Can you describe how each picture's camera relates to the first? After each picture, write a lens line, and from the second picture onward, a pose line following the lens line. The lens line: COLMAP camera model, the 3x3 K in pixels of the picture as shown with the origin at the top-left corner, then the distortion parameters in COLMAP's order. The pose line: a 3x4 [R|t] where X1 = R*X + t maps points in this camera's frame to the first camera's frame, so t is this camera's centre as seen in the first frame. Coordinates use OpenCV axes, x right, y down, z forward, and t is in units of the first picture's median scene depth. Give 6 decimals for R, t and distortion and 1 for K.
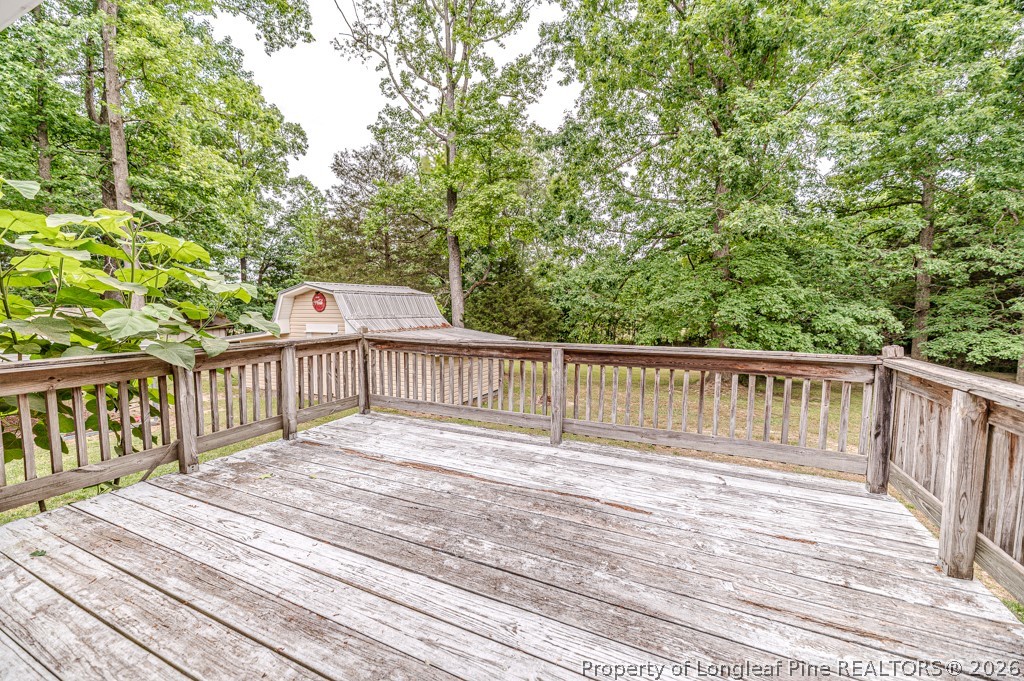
lens RADIAL K [[417.5, 0, 507.8], [0, 417.5, 339.4], [0, 0, 1]] dist [-0.001197, 0.000009]
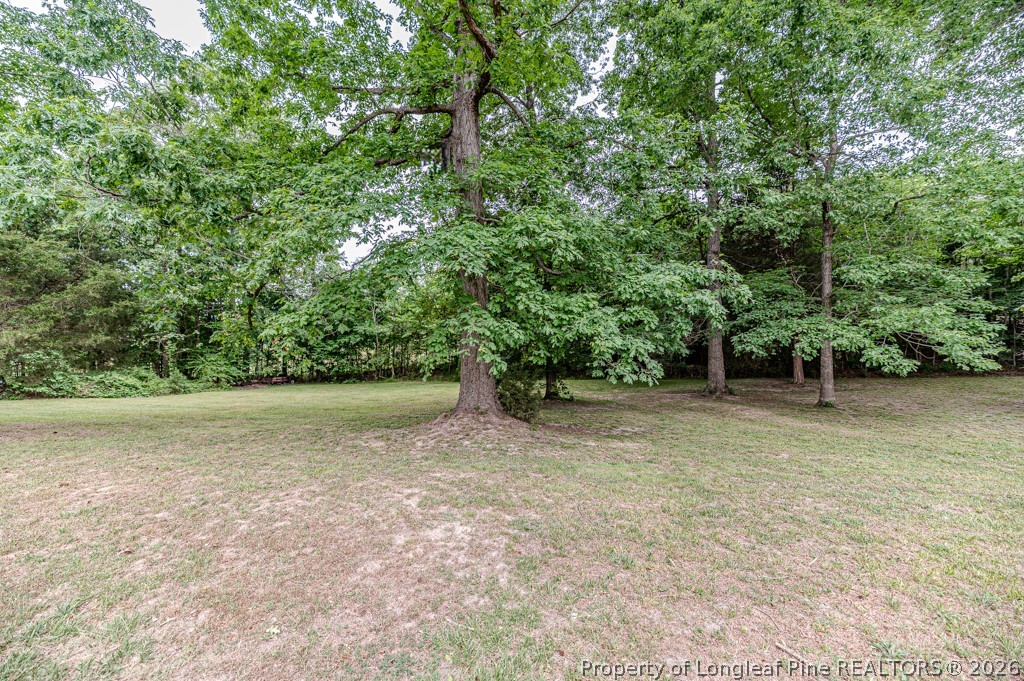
lens RADIAL K [[417.5, 0, 511.8], [0, 417.5, 339.4], [0, 0, 1]] dist [-0.001197, 0.000009]
pose [[0.922804, -0.011035, 0.385111, 0.412529], [0.033704, 0.998070, -0.052163, 0.047773], [-0.383792, 0.061116, 0.921395, 0.580153]]
